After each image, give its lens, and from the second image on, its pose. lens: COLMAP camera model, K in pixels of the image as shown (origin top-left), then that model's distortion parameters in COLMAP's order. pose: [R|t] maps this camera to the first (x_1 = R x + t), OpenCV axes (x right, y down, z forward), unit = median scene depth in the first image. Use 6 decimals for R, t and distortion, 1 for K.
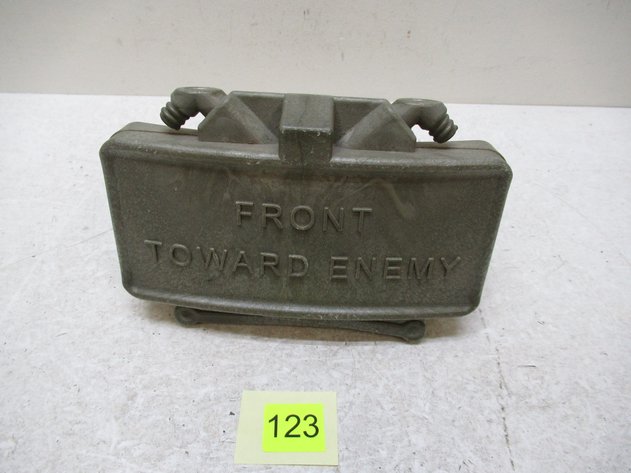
lens RADIAL K [[469.4, 0, 315.5], [0, 469.4, 236.5], [0, 0, 1]] dist [-0.007092, 0.003178]
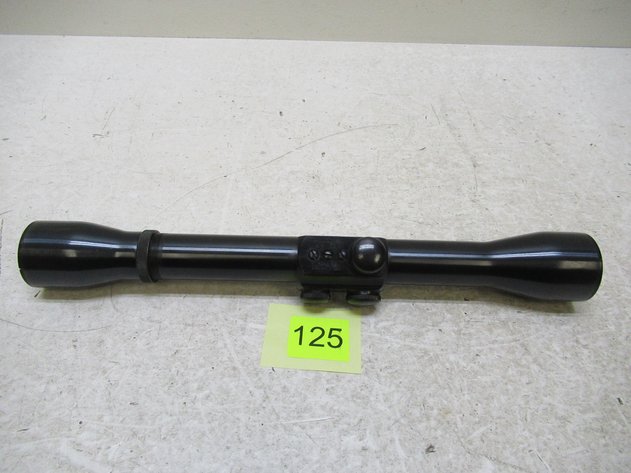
lens RADIAL K [[469.4, 0, 315.5], [0, 469.4, 236.5], [0, 0, 1]] dist [-0.007092, 0.003178]
pose [[0.999494, -0.016555, 0.027152, -0.528776], [0.015537, 0.999184, 0.037288, 0.173520], [-0.027747, -0.036847, 0.998936, -0.077239]]
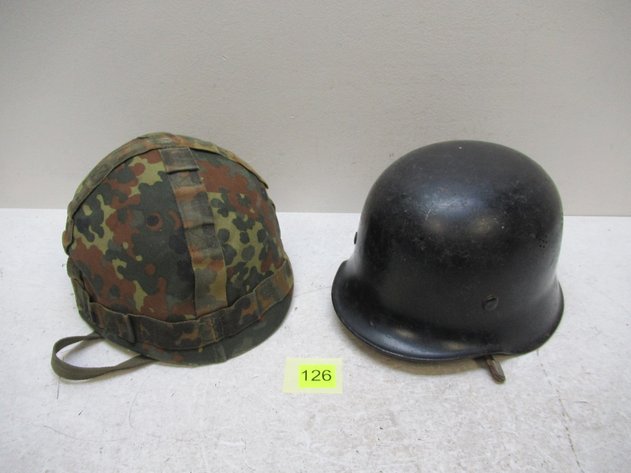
lens RADIAL K [[469.4, 0, 315.5], [0, 469.4, 236.5], [0, 0, 1]] dist [-0.007092, 0.003178]
pose [[0.998677, -0.006808, -0.050962, -0.290943], [-0.003567, 0.979633, -0.200766, 0.075813], [0.051291, 0.200682, 0.978313, -0.561323]]
